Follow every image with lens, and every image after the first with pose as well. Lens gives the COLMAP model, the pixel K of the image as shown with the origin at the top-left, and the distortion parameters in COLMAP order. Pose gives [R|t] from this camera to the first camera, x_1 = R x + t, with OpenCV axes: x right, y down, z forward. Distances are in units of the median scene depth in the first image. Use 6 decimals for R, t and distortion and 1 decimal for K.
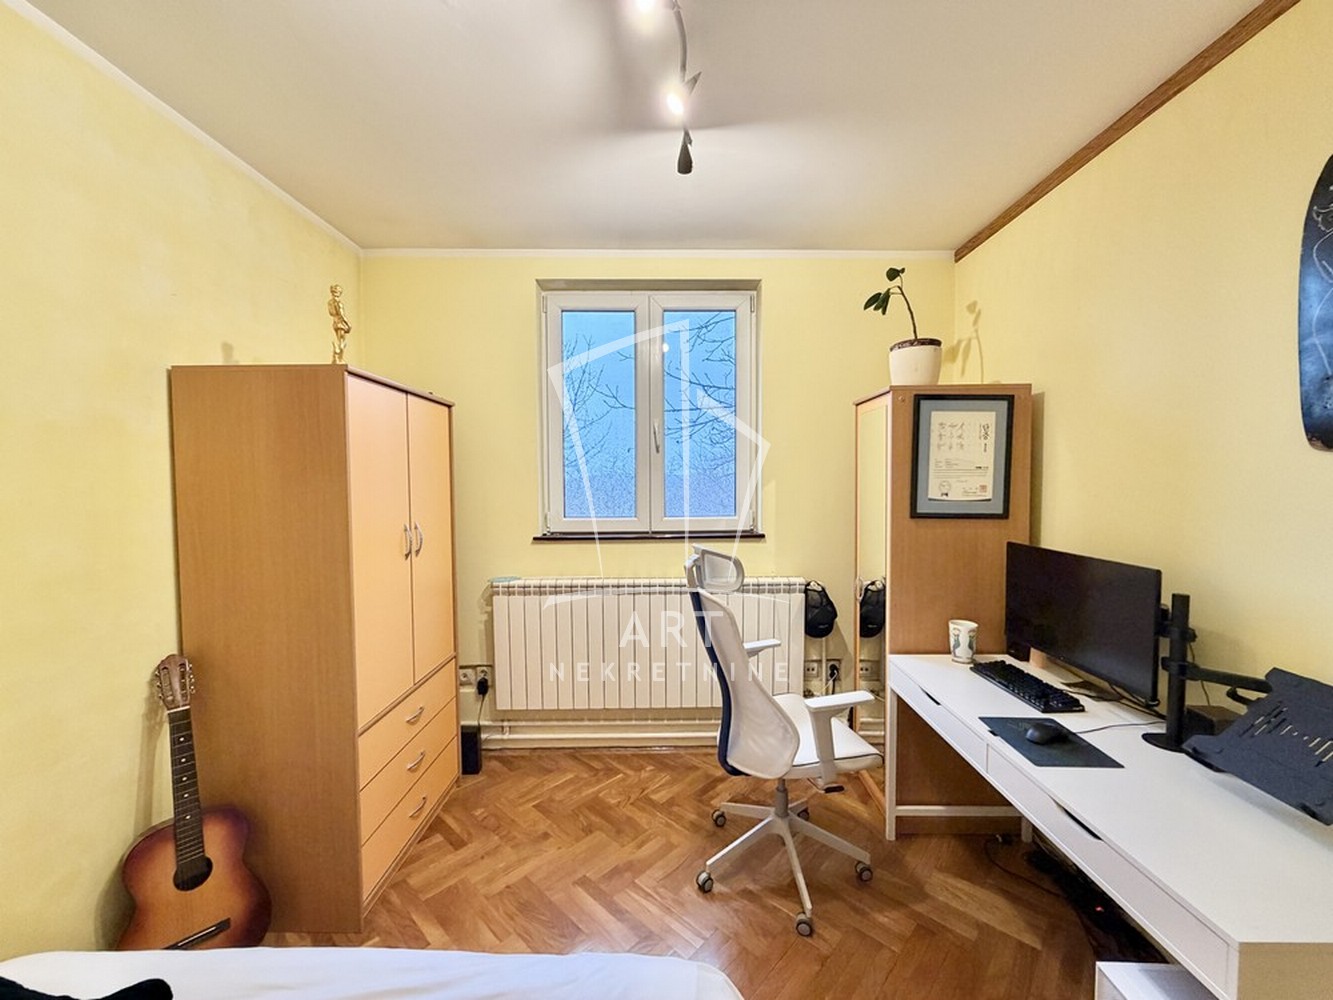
lens RADIAL K [[530.5, 0, 662.5], [0, 530.5, 502.9], [0, 0, 1]] dist [-0.000649, 0.000034]
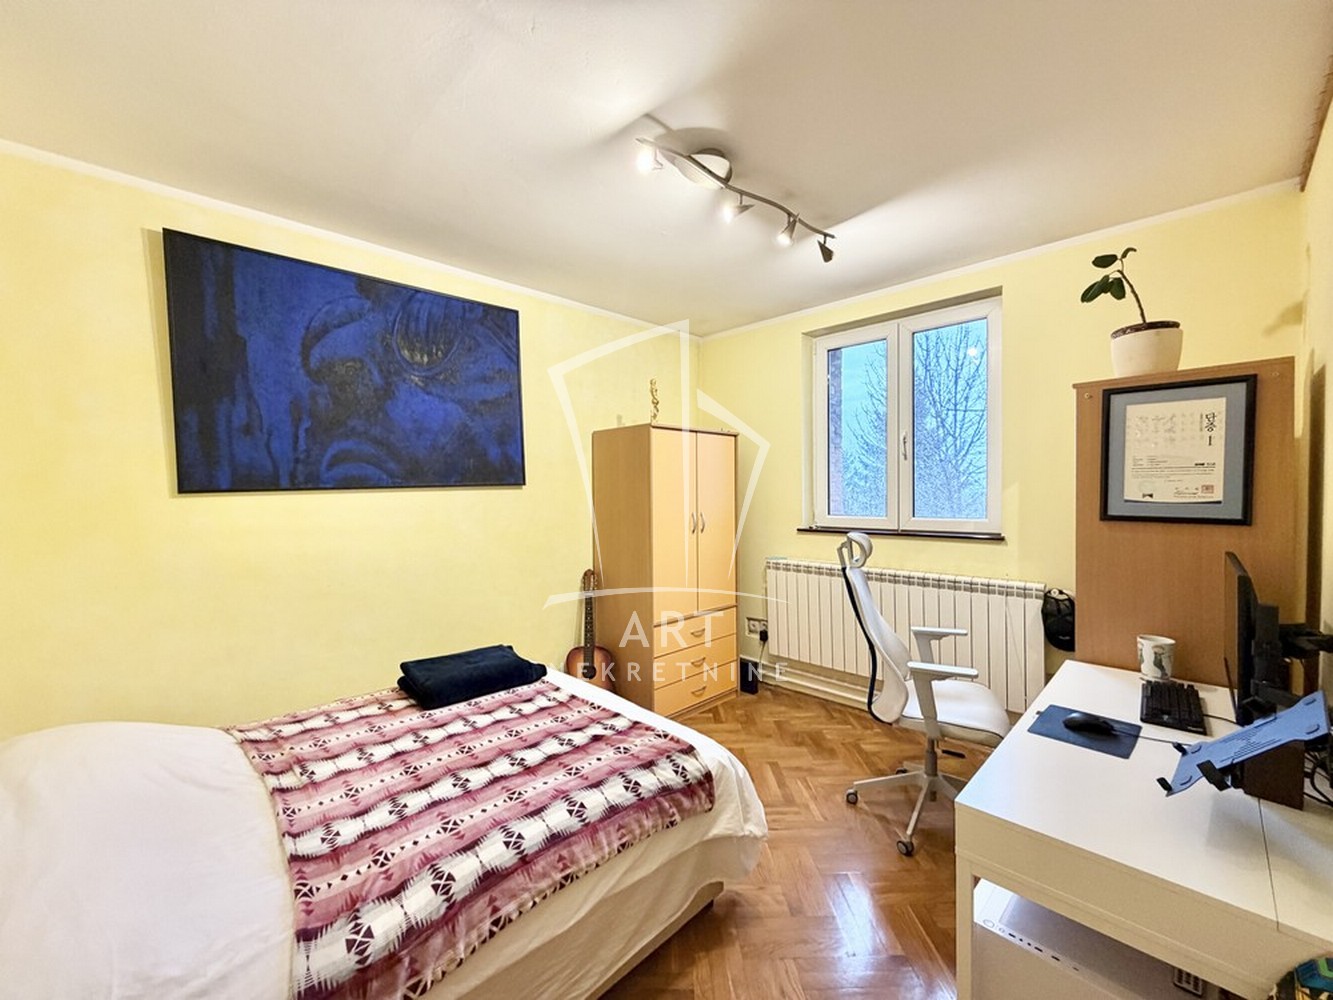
lens RADIAL K [[530.5, 0, 662.5], [0, 530.5, 502.9], [0, 0, 1]] dist [-0.000649, 0.000034]
pose [[0.708286, 0.013347, -0.705799, 0.578681], [-0.024800, 0.999675, -0.005982, 0.022191], [0.705490, 0.021741, 0.708386, -0.218211]]
